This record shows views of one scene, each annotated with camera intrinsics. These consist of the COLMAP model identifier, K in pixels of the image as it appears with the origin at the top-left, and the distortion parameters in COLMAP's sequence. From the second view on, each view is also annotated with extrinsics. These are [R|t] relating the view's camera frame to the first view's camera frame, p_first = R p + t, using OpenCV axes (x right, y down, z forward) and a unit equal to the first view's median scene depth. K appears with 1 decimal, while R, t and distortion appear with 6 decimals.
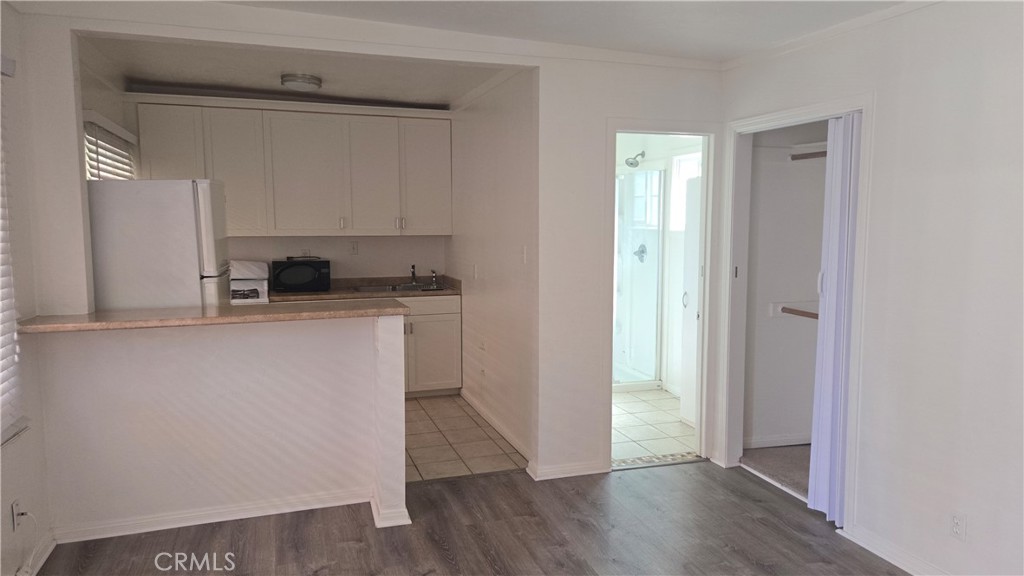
lens RADIAL K [[682.1, 0, 512.0], [0, 682.1, 288.0], [0, 0, 1]] dist [0.000475, -0.004173]
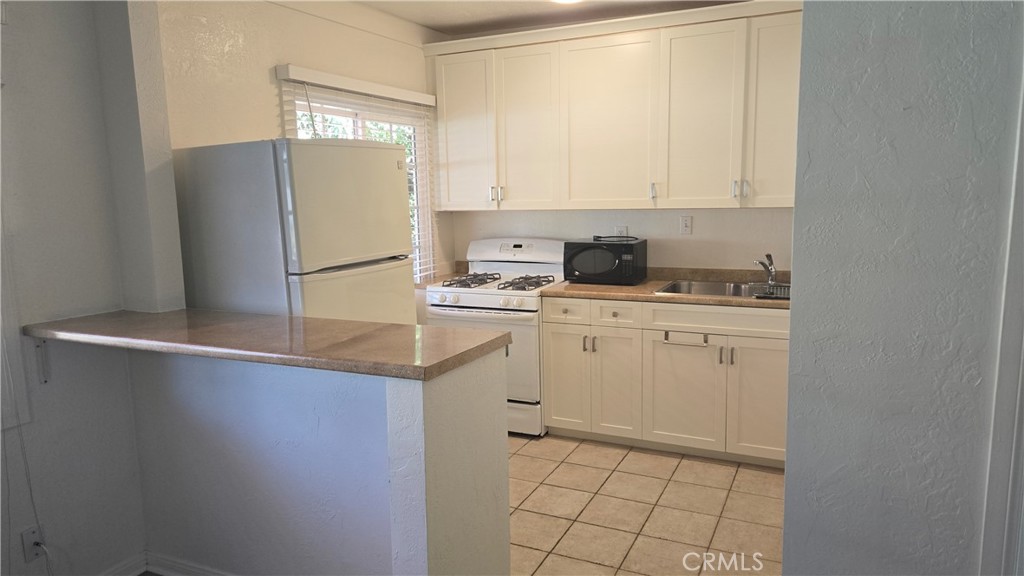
lens RADIAL K [[661.2, 0, 509.1], [0, 661.2, 281.3], [0, 0, 1]] dist [-0.042004, -0.000272]
pose [[0.704324, 0.082131, -0.705112, 0.131902], [-0.048252, 0.996526, 0.067877, -0.041740], [0.708237, -0.013784, 0.705840, 0.419962]]
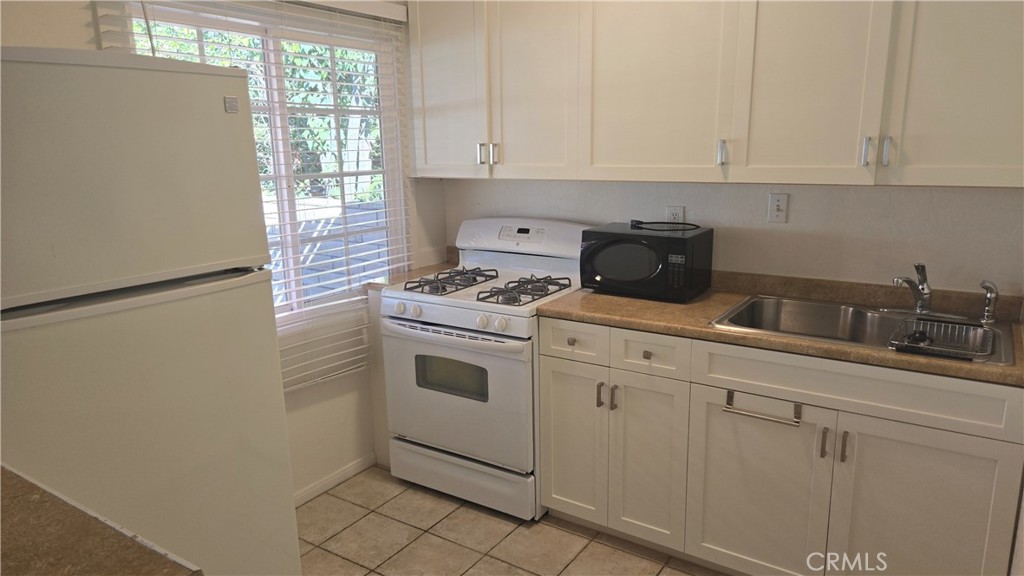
lens RADIAL K [[682.1, 0, 512.0], [0, 682.1, 288.0], [0, 0, 1]] dist [0.000475, -0.004173]
pose [[0.605941, 0.156619, -0.779940, 0.016029], [-0.065060, 0.986900, 0.147633, -0.066718], [0.792845, -0.038714, 0.608193, 0.638434]]
